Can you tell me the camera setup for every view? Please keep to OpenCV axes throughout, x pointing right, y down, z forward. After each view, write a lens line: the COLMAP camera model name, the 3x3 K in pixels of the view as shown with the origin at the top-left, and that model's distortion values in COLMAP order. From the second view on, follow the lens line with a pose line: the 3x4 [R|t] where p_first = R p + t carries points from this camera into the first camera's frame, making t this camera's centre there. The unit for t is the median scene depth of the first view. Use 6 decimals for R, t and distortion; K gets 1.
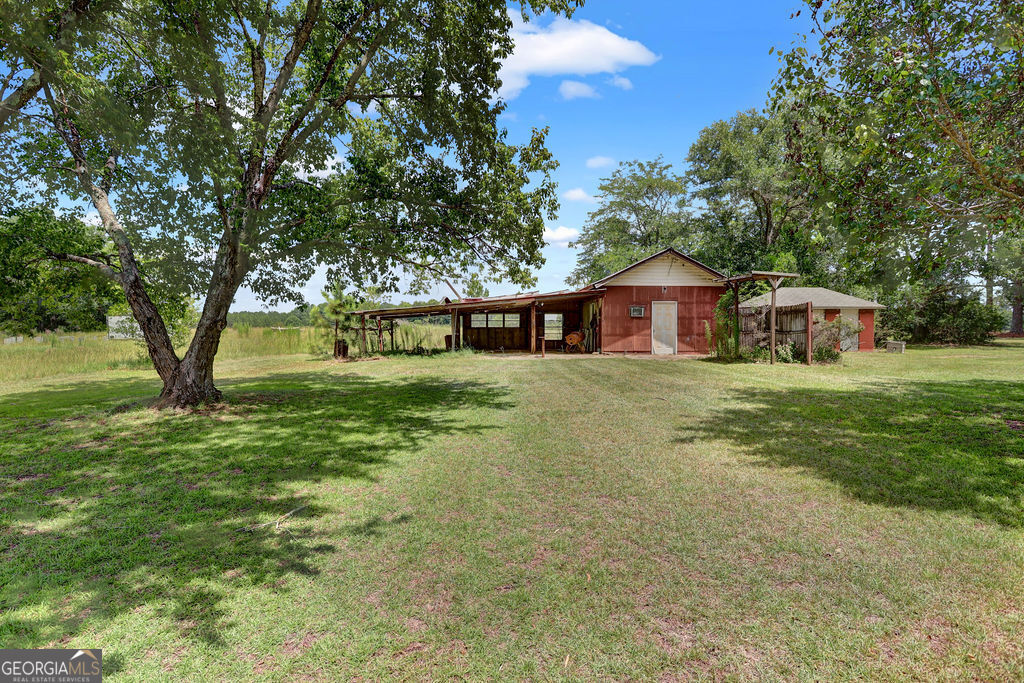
lens RADIAL K [[517.7, 0, 512.3], [0, 517.7, 339.8], [0, 0, 1]] dist [0.005490, 0.001868]
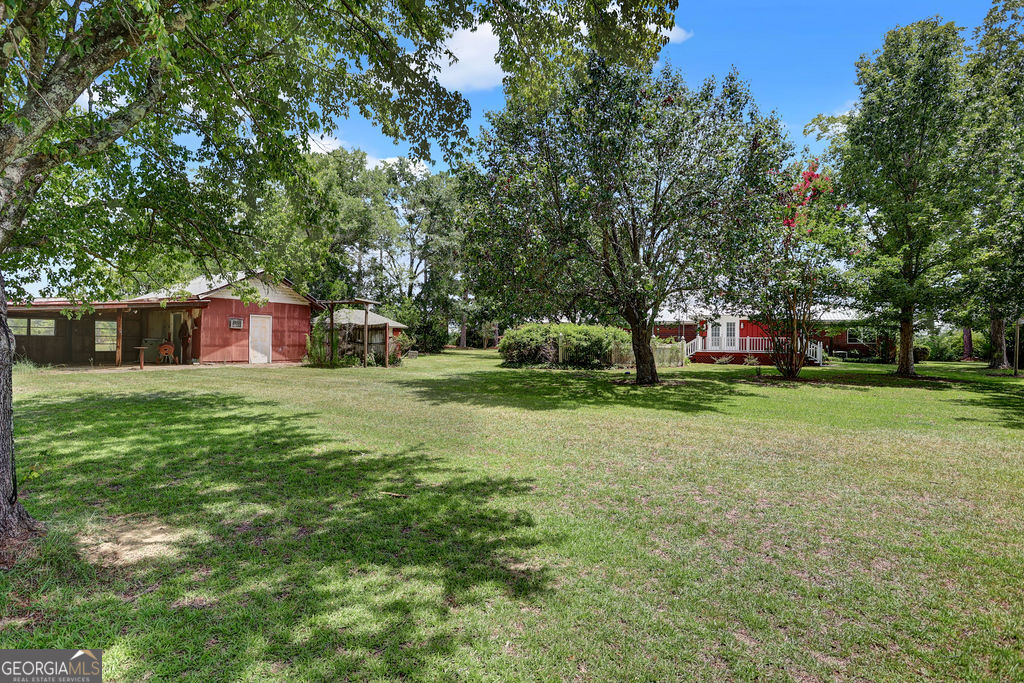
lens RADIAL K [[517.7, 0, 513.1], [0, 517.7, 337.7], [0, 0, 1]] dist [0.005490, 0.001868]
pose [[0.583792, 0.017537, 0.811714, -0.285641], [0.005320, 0.999663, -0.025424, 0.004389], [-0.811886, 0.019161, 0.583502, -0.077025]]
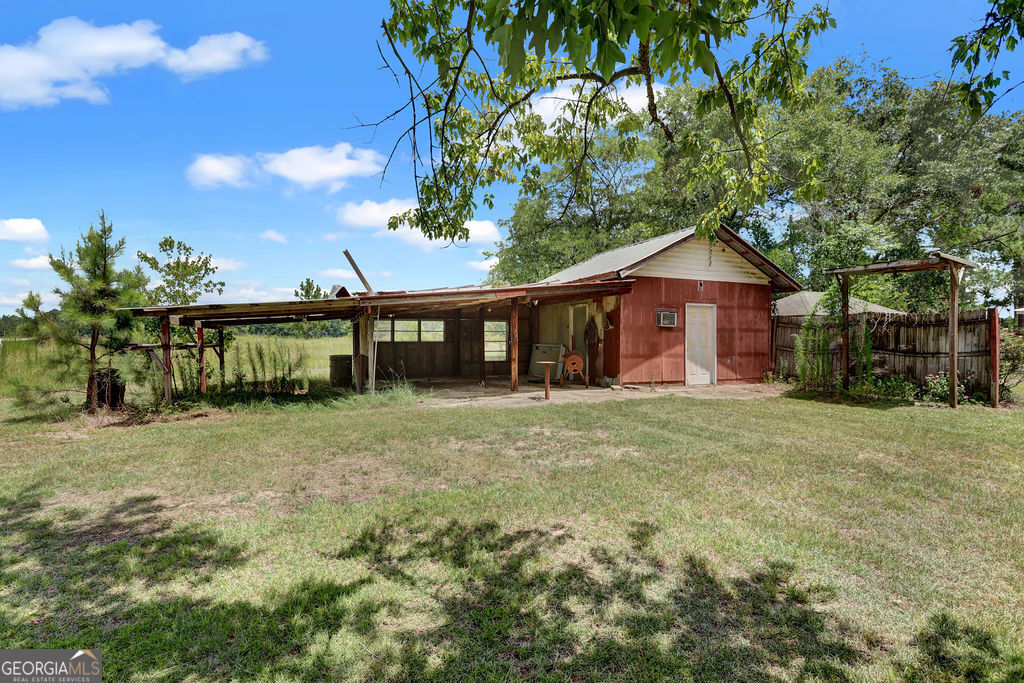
lens RADIAL K [[517.7, 0, 508.6], [0, 517.7, 345.4], [0, 0, 1]] dist [0.005490, 0.001868]
pose [[0.947521, 0.000274, 0.319694, -0.143074], [0.003187, 0.999942, -0.010305, -0.015814], [-0.319678, 0.010783, 0.947465, 0.458758]]
